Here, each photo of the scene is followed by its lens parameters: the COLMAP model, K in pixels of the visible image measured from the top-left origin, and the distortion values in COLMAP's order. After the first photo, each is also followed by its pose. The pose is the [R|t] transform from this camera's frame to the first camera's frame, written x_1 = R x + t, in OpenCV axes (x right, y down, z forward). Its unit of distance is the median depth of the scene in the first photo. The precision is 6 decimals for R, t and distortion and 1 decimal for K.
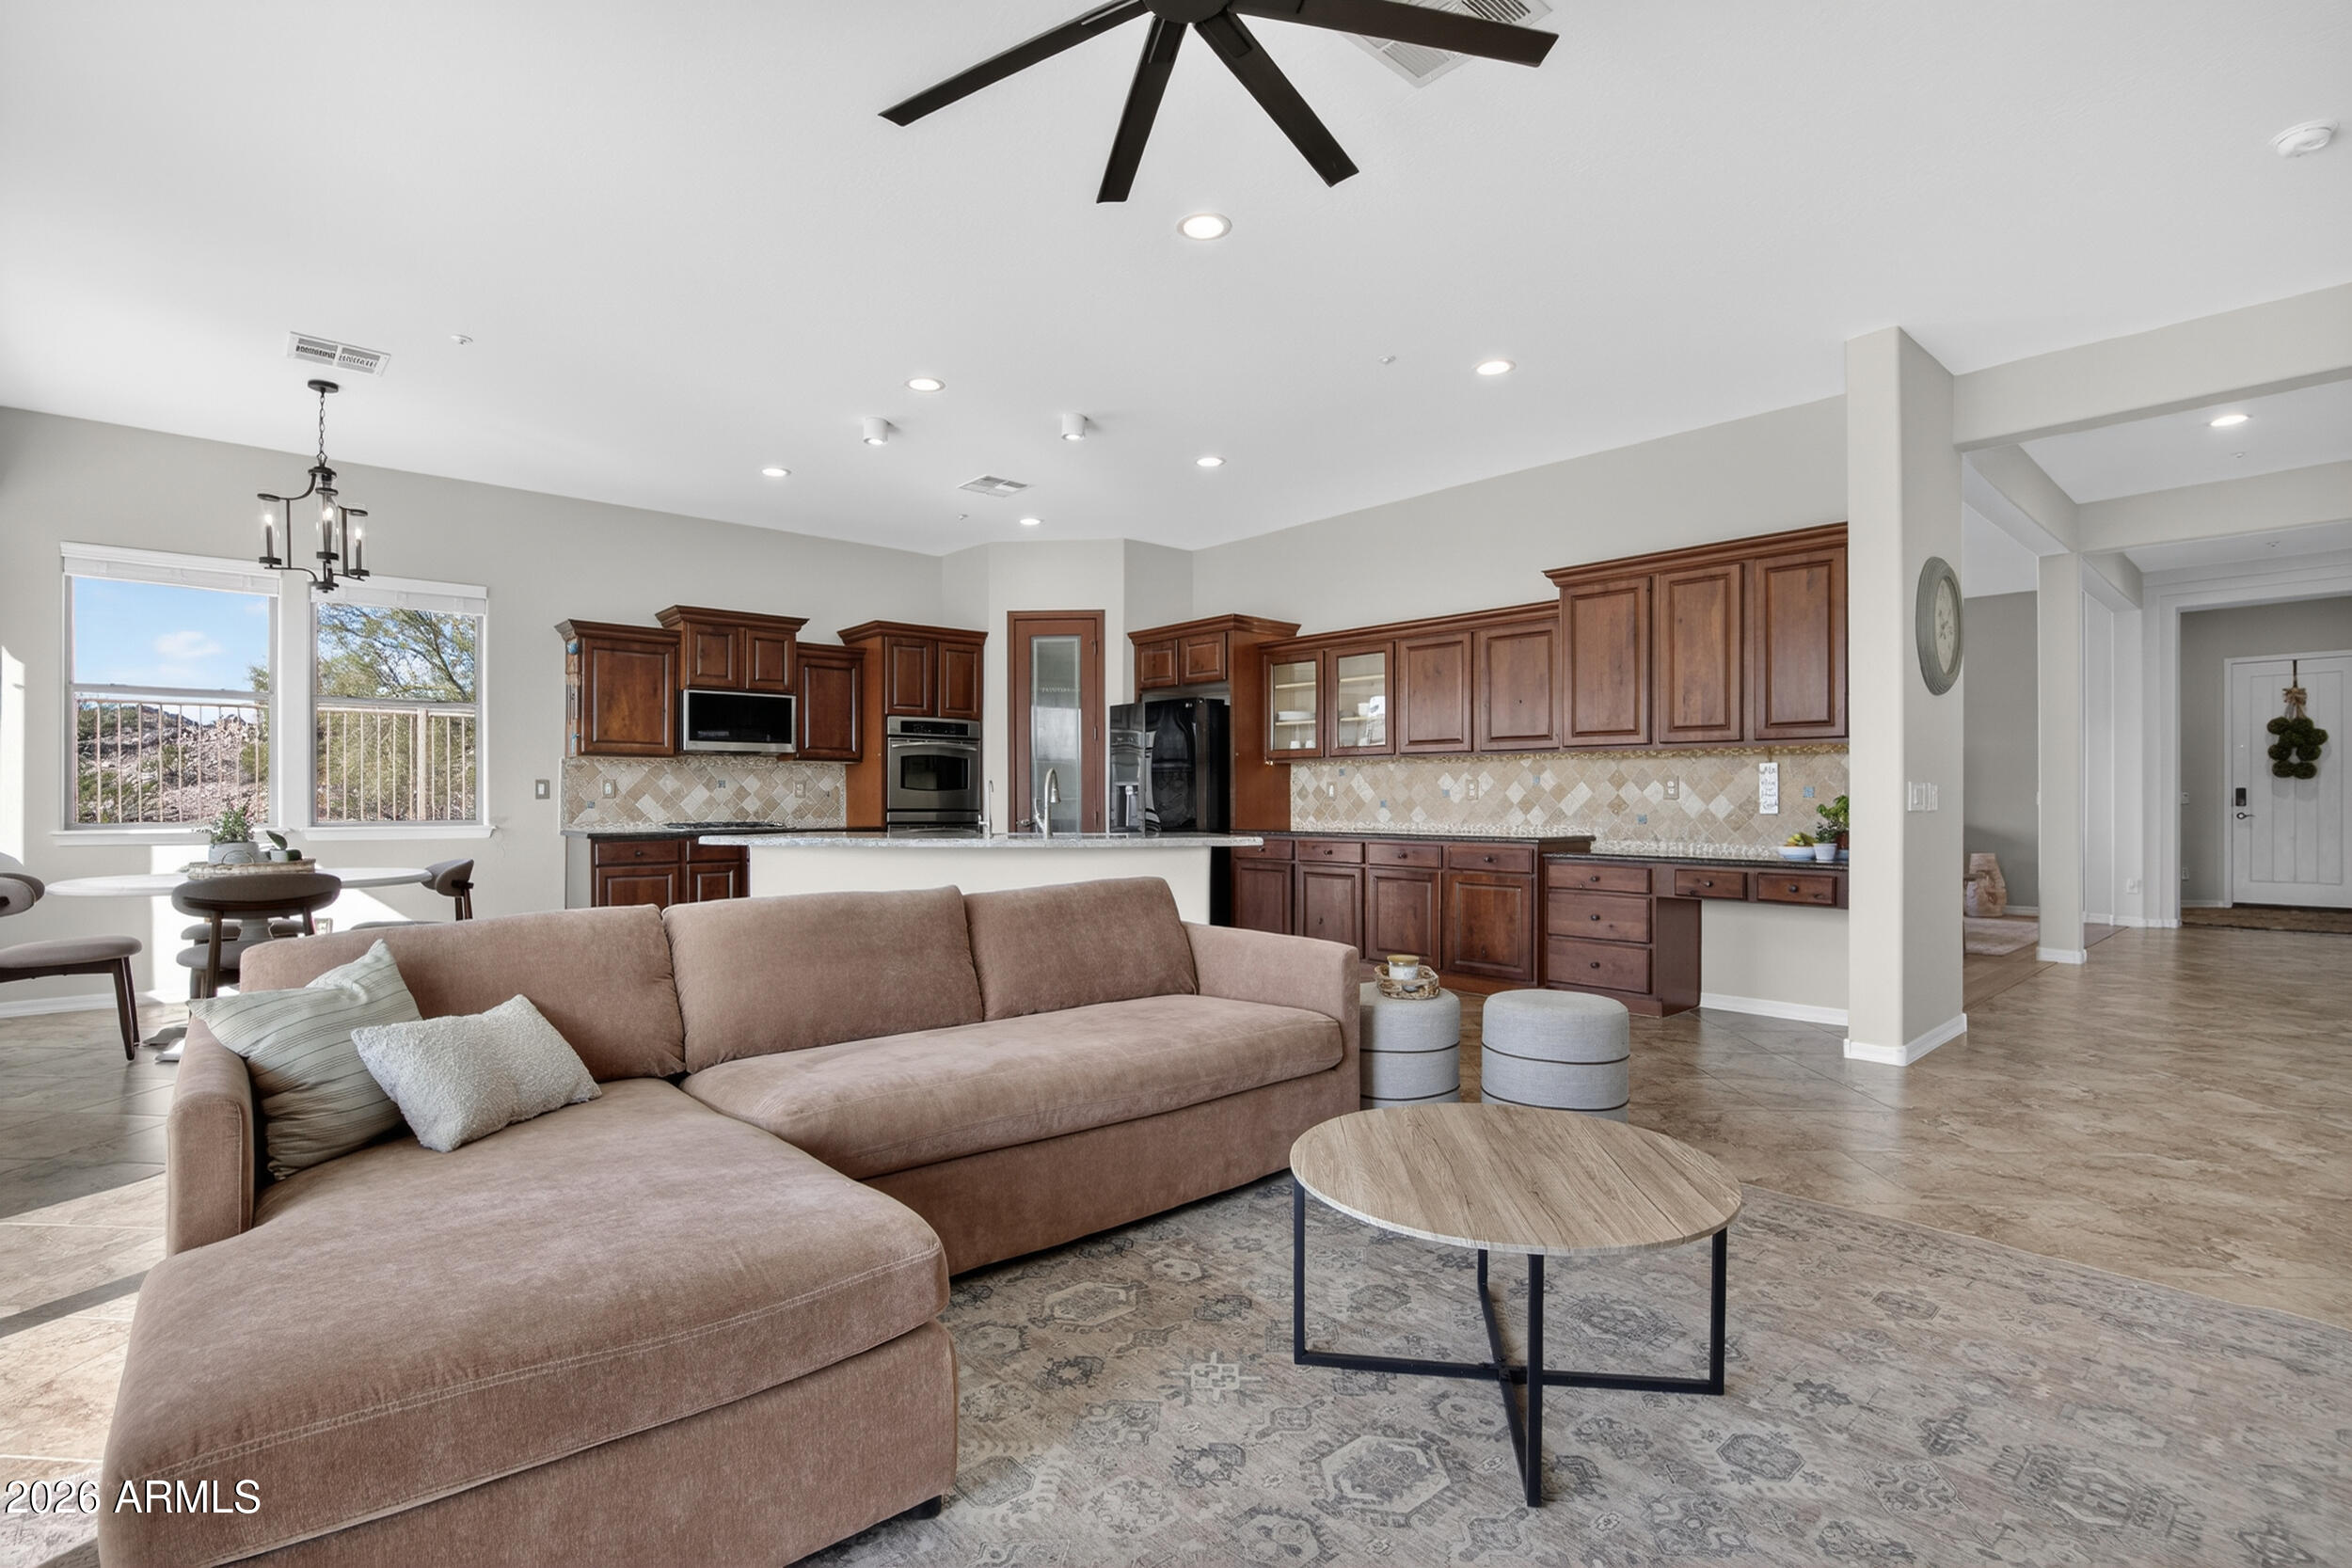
lens RADIAL K [[1104.5, 0, 1177.5], [0, 1104.5, 800.0], [0, 0, 1]] dist [-0.022717, 0.000794]
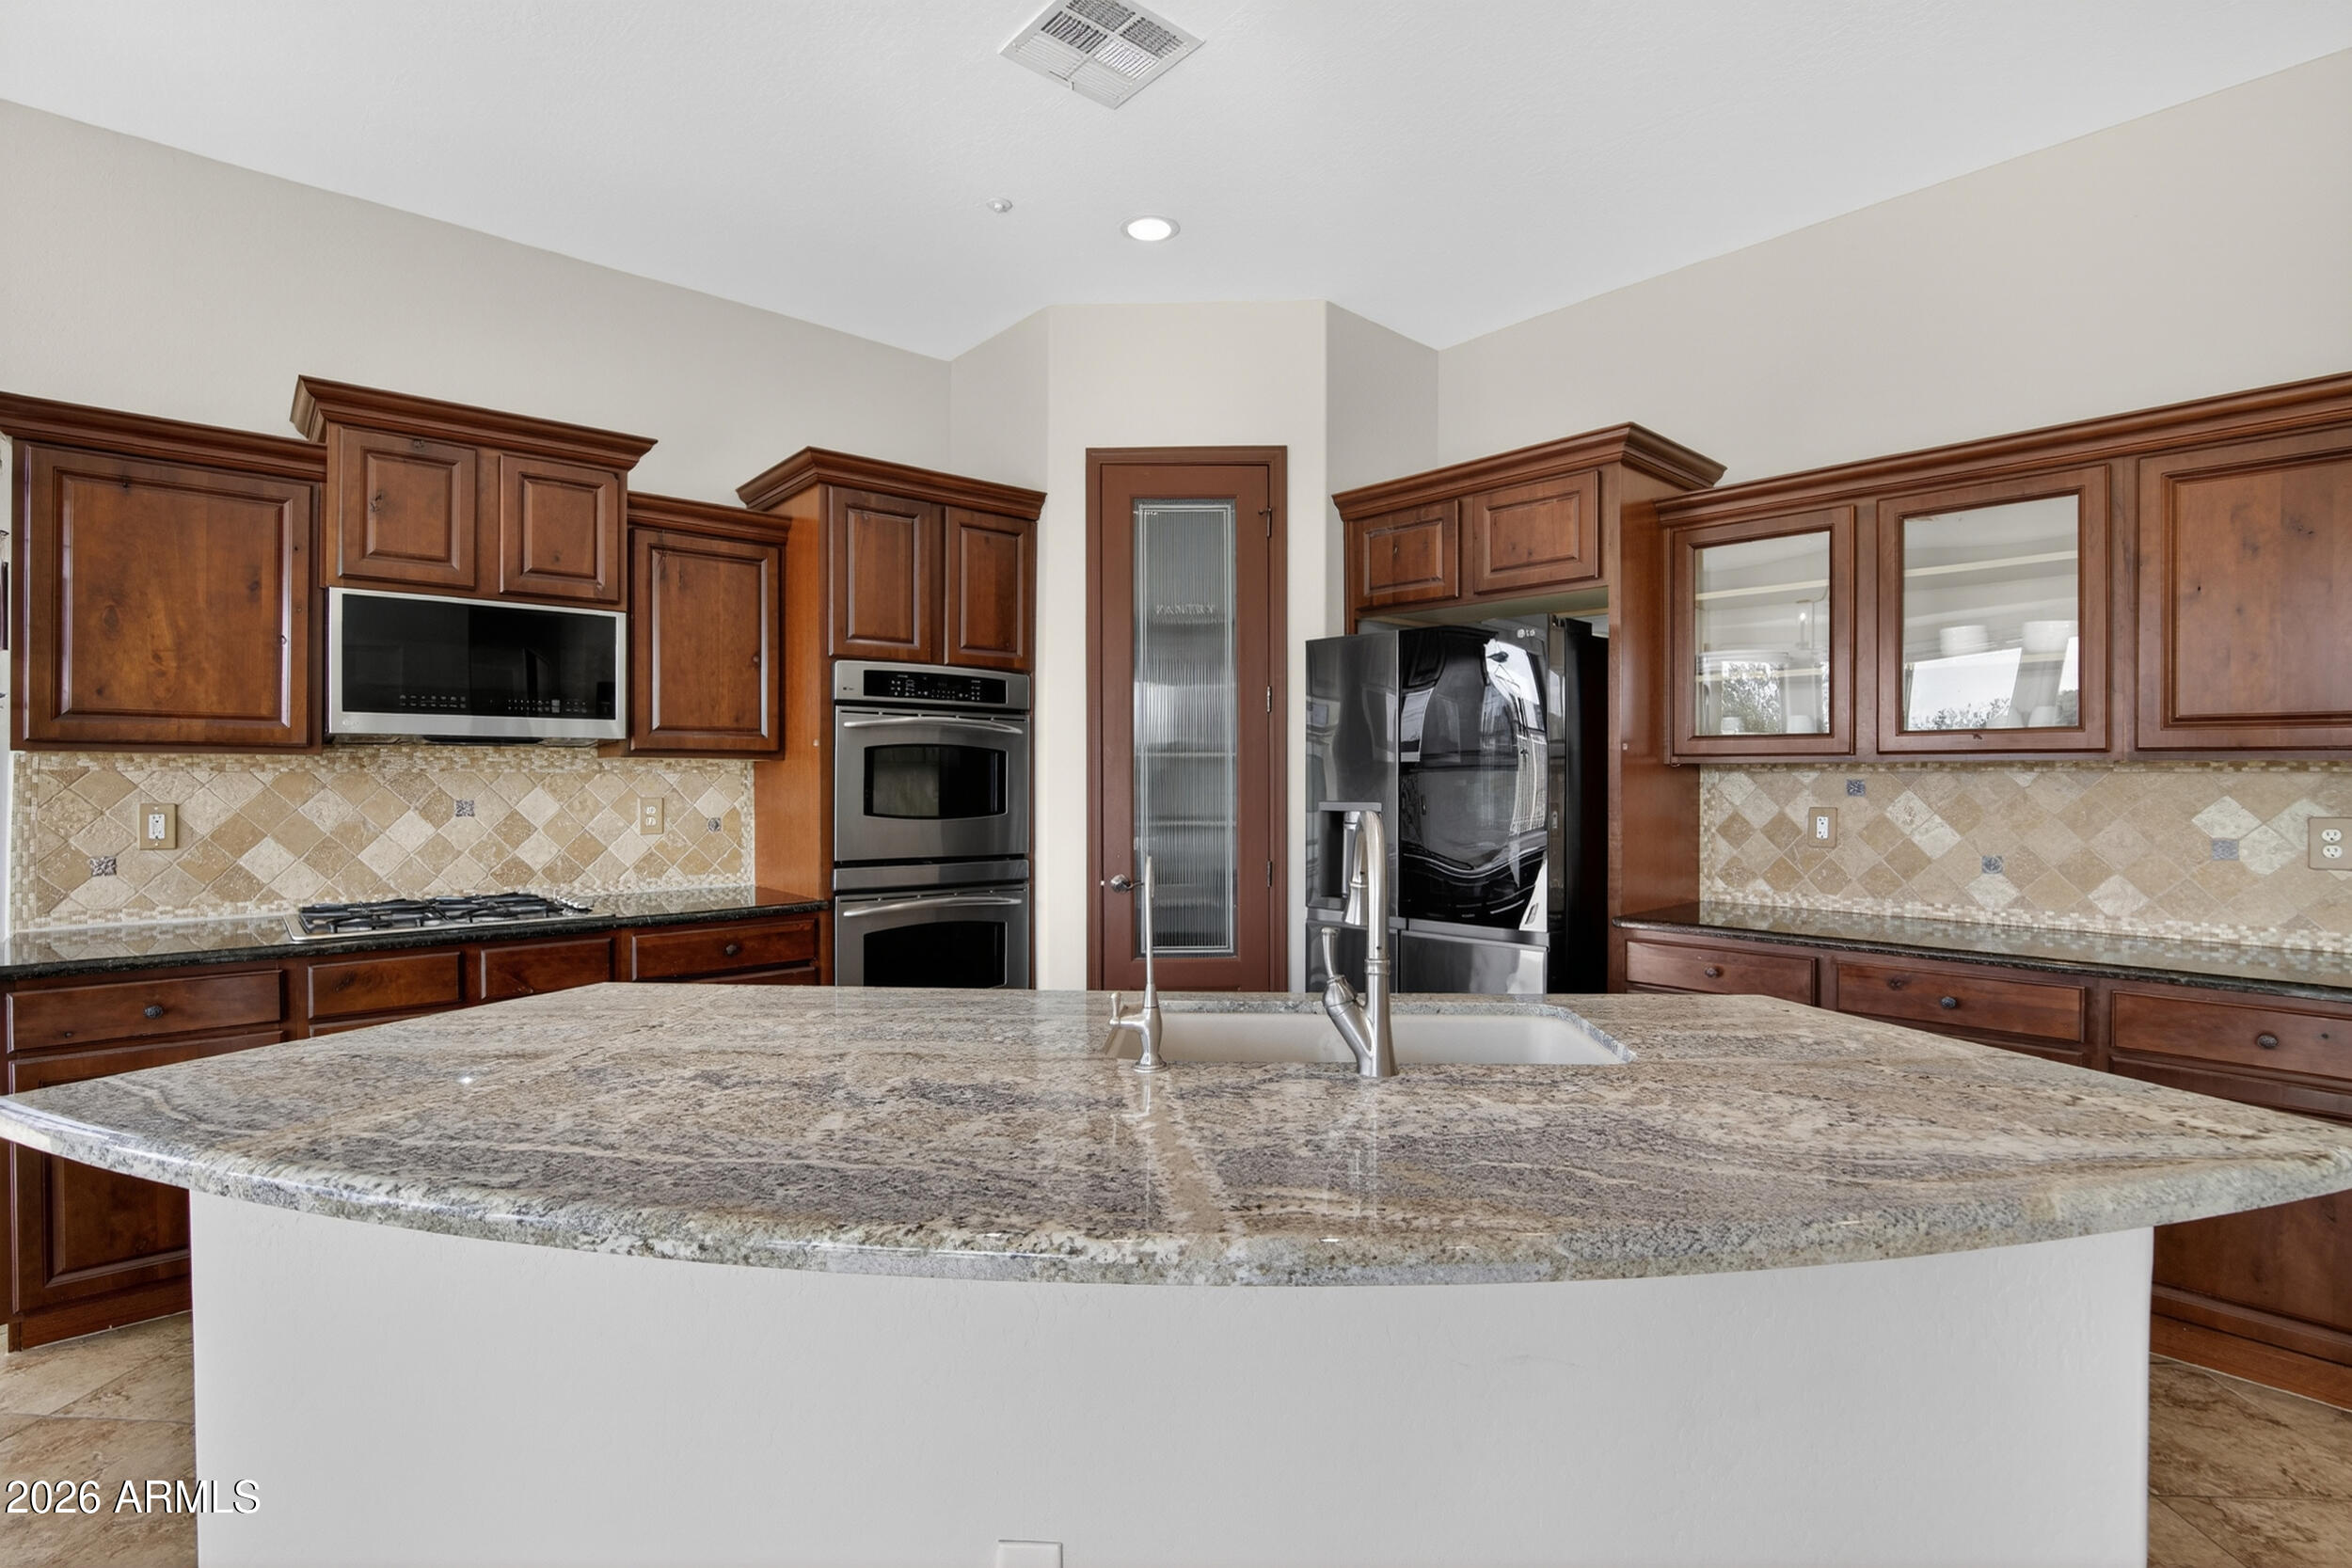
lens RADIAL K [[1091.6, 0, 1190.2], [0, 1091.6, 784.2], [0, 0, 1]] dist [-0.026077, -0.000074]
pose [[0.999967, 0.001846, 0.007924, -0.118009], [-0.001902, 0.999974, 0.006962, -0.027643], [-0.007911, -0.006976, 0.999944, 0.545239]]
